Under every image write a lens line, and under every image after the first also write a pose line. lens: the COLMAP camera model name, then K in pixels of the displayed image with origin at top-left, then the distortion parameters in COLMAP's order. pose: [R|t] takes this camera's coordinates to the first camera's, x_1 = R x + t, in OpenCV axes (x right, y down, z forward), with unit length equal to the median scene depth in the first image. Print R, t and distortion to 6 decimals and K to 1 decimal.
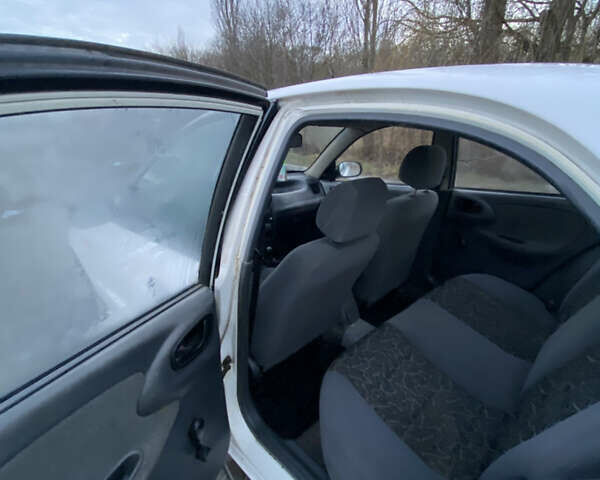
lens RADIAL K [[320.5, 0, 300.0], [0, 320.5, 241.6], [0, 0, 1]] dist [0.007072, -0.003874]
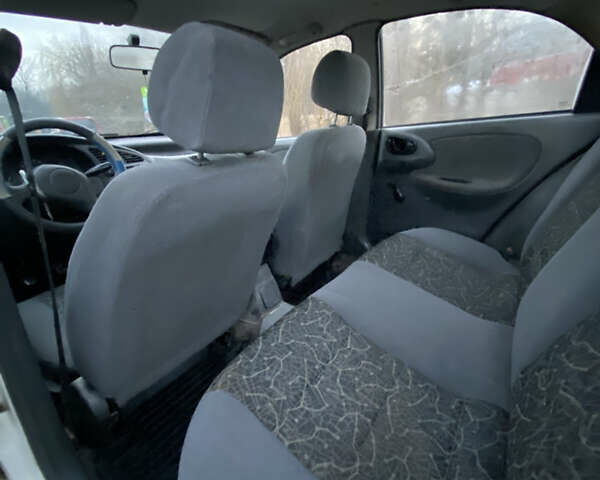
lens RADIAL K [[320.5, 0, 299.3], [0, 320.5, 242.5], [0, 0, 1]] dist [0.007072, -0.003874]
pose [[0.978407, -0.099937, 0.180919, 0.122817], [0.099531, 0.994970, 0.011348, 0.114941], [-0.181143, 0.006904, 0.983433, 0.307567]]
